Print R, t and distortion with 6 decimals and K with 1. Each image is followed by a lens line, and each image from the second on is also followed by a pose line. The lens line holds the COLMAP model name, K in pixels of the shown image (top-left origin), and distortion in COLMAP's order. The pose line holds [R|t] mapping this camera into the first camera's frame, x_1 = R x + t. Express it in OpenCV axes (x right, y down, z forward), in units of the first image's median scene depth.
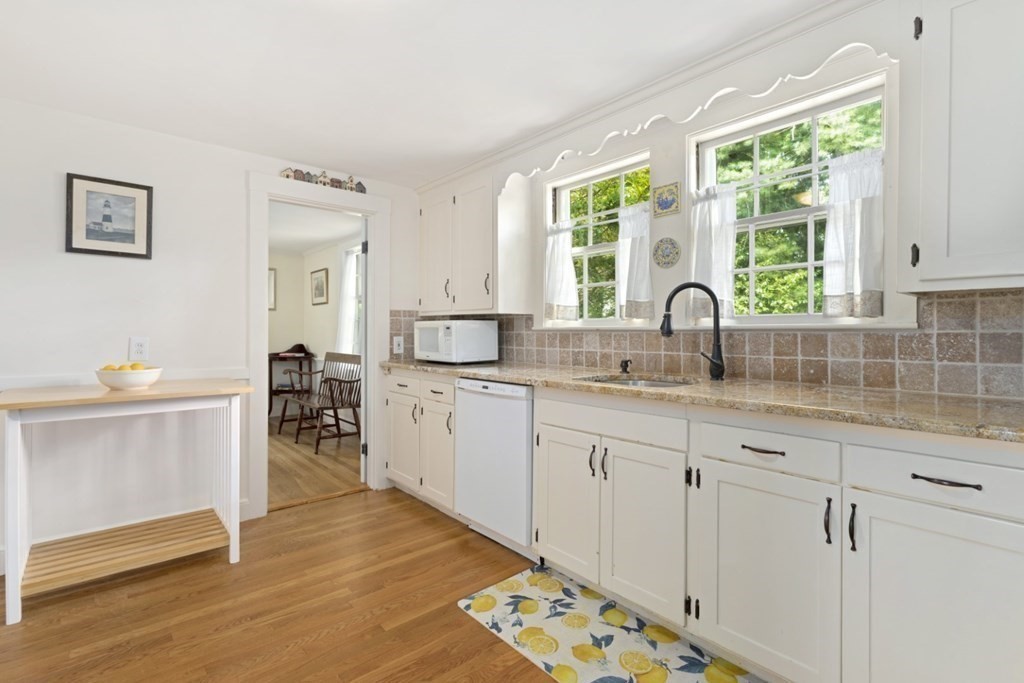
lens RADIAL K [[478.9, 0, 514.5], [0, 478.9, 331.8], [0, 0, 1]] dist [0.002734, 0.000979]
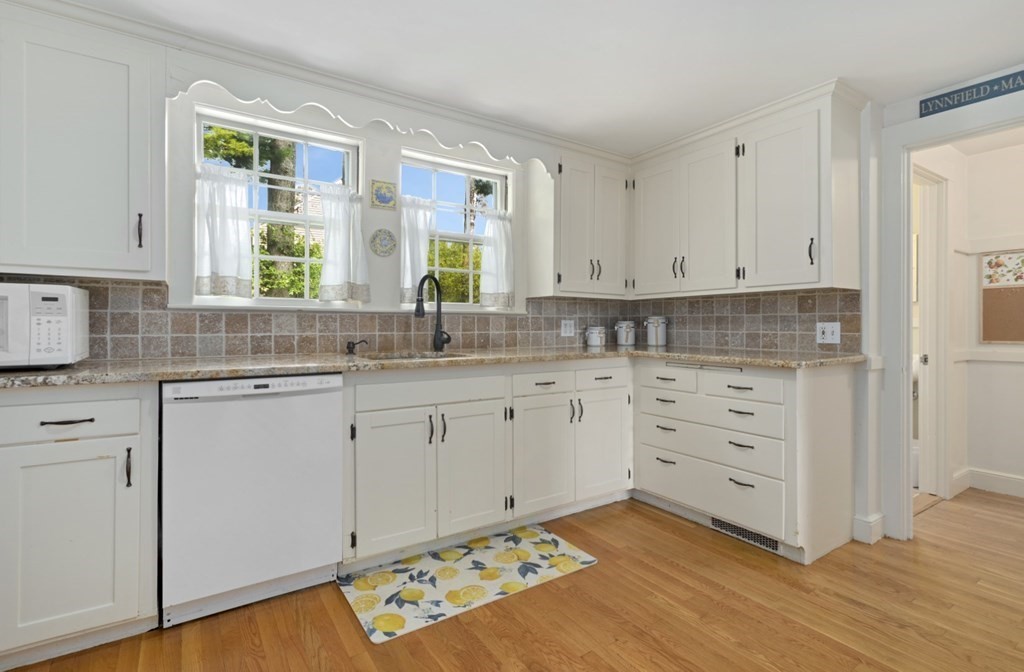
lens RADIAL K [[486.7, 0, 509.8], [0, 486.7, 325.9], [0, 0, 1]] dist [-0.001053, 0.000161]
pose [[0.127773, -0.001892, 0.991802, -0.755945], [-0.001887, 0.999996, 0.002151, 0.024213], [-0.991802, -0.002146, 0.127769, 0.560599]]
